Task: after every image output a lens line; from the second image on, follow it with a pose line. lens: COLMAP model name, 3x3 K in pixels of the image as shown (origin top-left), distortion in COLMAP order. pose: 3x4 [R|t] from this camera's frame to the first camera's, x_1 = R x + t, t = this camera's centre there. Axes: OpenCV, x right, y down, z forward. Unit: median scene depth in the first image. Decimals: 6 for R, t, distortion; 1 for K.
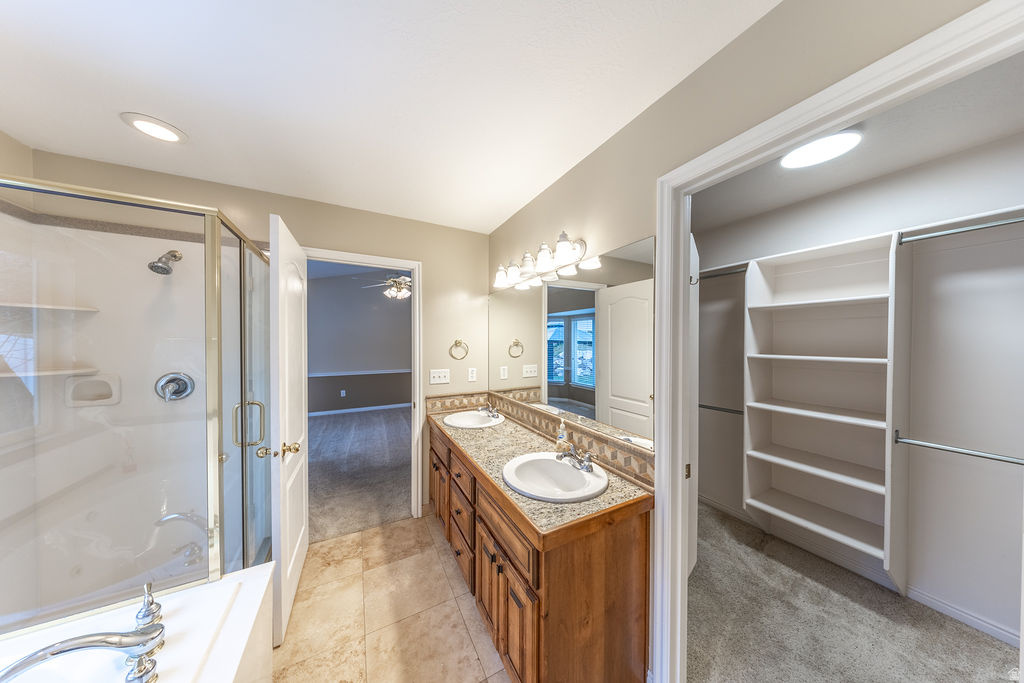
lens RADIAL K [[293.3, 0, 510.7], [0, 293.3, 341.5], [0, 0, 1]] dist [0.007868, -0.000263]
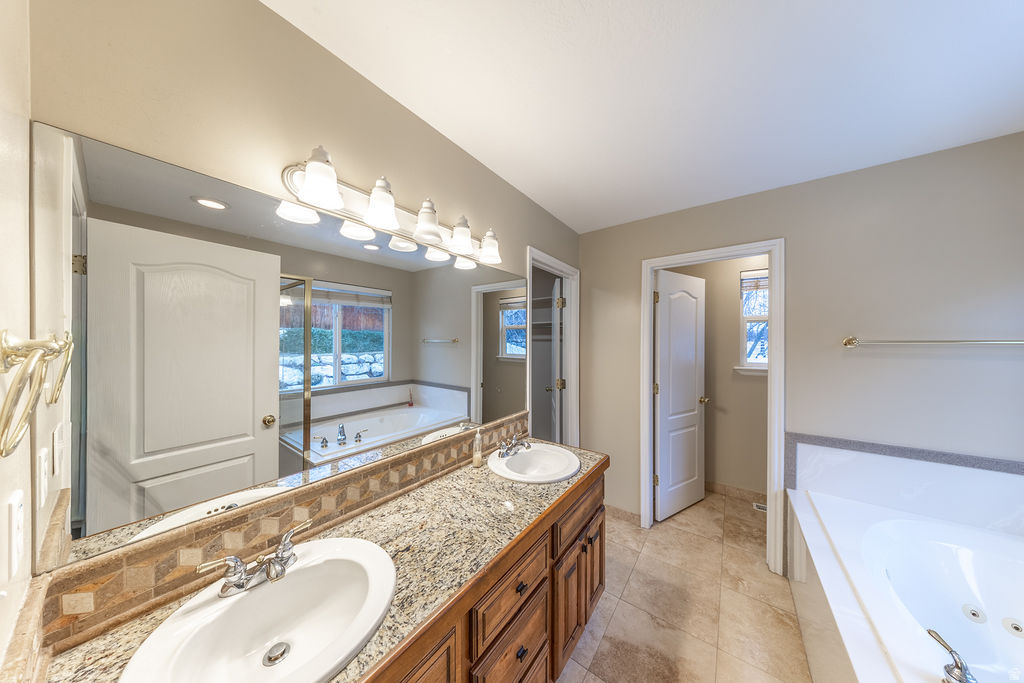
lens RADIAL K [[293.3, 0, 514.7], [0, 293.3, 340.0], [0, 0, 1]] dist [0.007868, -0.000263]
pose [[-0.430634, -0.000903, 0.902526, -0.611767], [0.003315, 0.999991, 0.002583, -0.011701], [-0.902521, 0.004104, -0.430627, 1.134100]]
